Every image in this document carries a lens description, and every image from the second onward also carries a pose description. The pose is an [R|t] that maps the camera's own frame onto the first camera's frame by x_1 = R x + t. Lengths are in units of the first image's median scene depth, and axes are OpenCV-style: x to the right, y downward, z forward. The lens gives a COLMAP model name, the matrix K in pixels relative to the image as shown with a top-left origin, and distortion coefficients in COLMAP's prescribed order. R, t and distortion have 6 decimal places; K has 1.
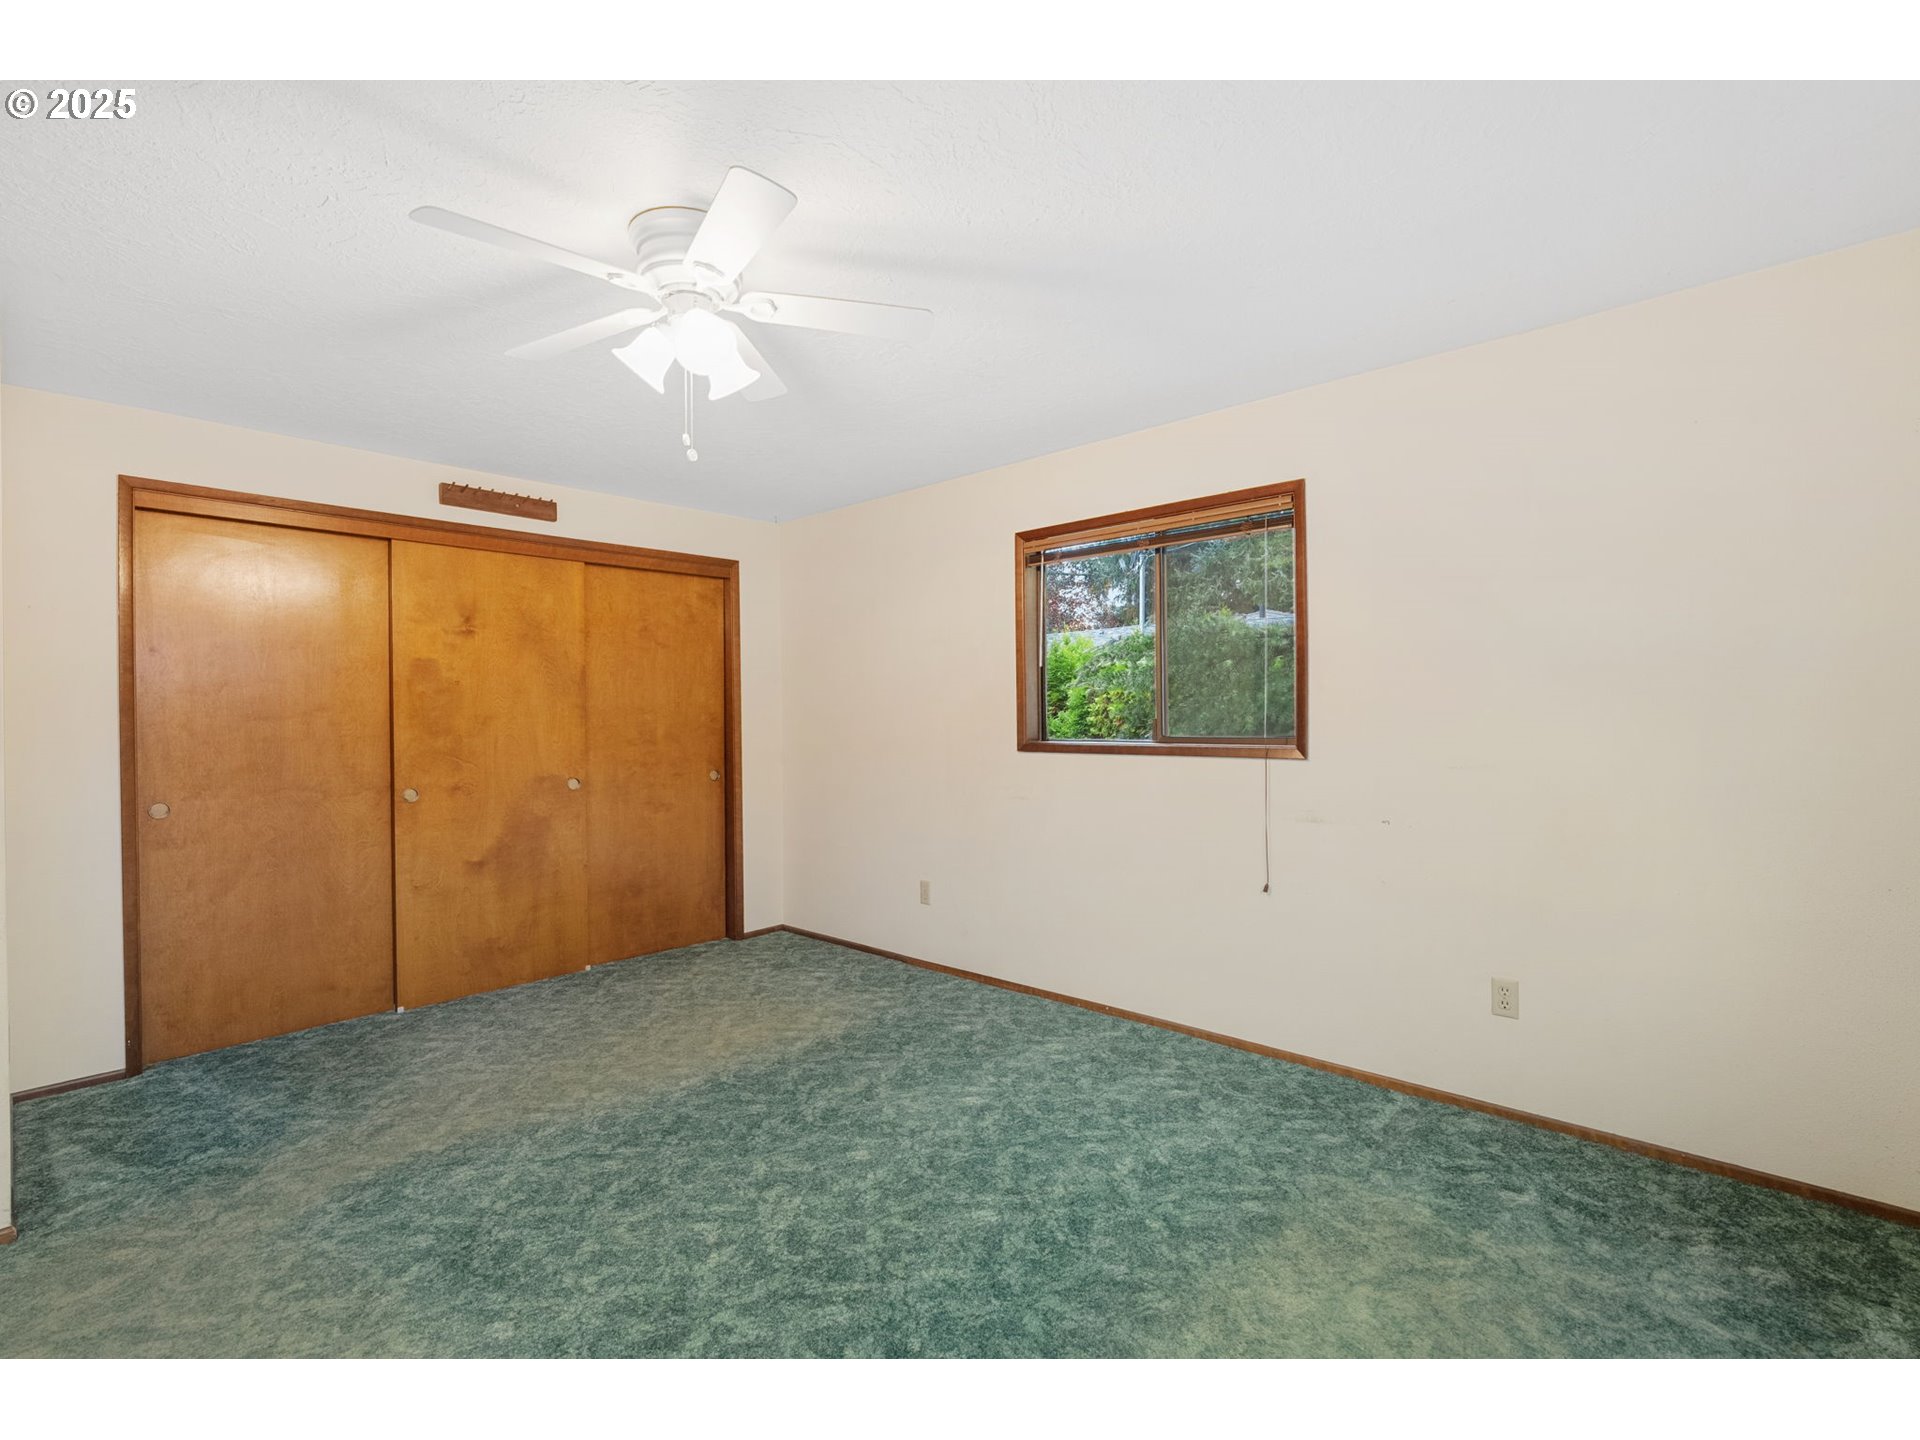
lens RADIAL K [[897.5, 0, 960.0], [0, 897.5, 720.0], [0, 0, 1]] dist [-0.000820, 0.000587]
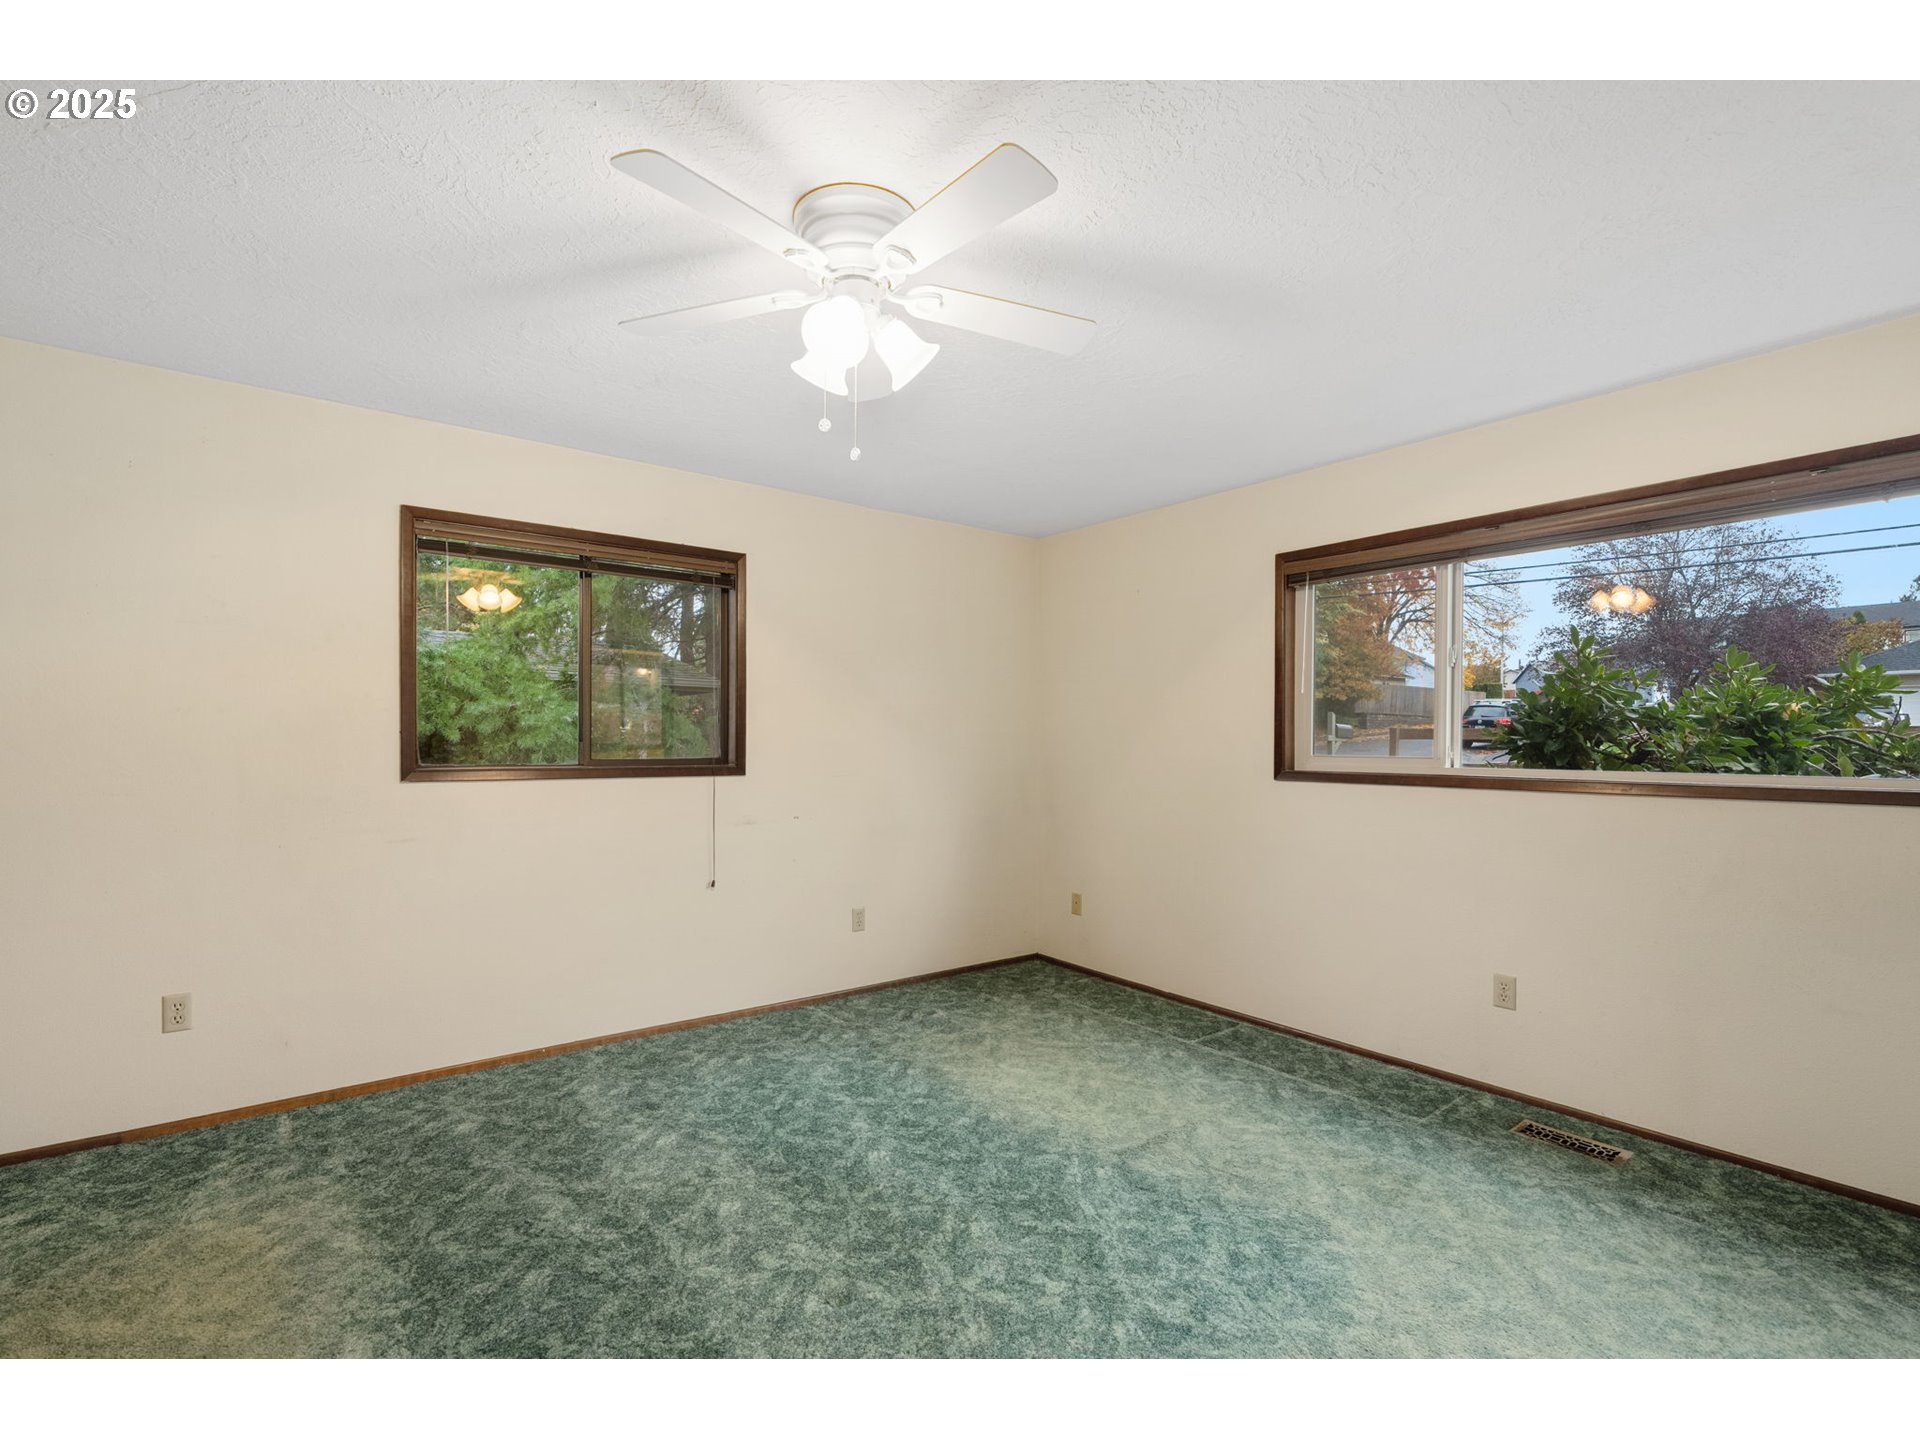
lens RADIAL K [[875.2, 0, 968.2], [0, 875.2, 736.4], [0, 0, 1]] dist [-0.002795, 0.000392]
pose [[0.148979, 0.016464, 0.988703, -0.861883], [-0.004218, 0.999863, -0.016014, 0.009116], [-0.988831, -0.001785, 0.149028, 0.546643]]
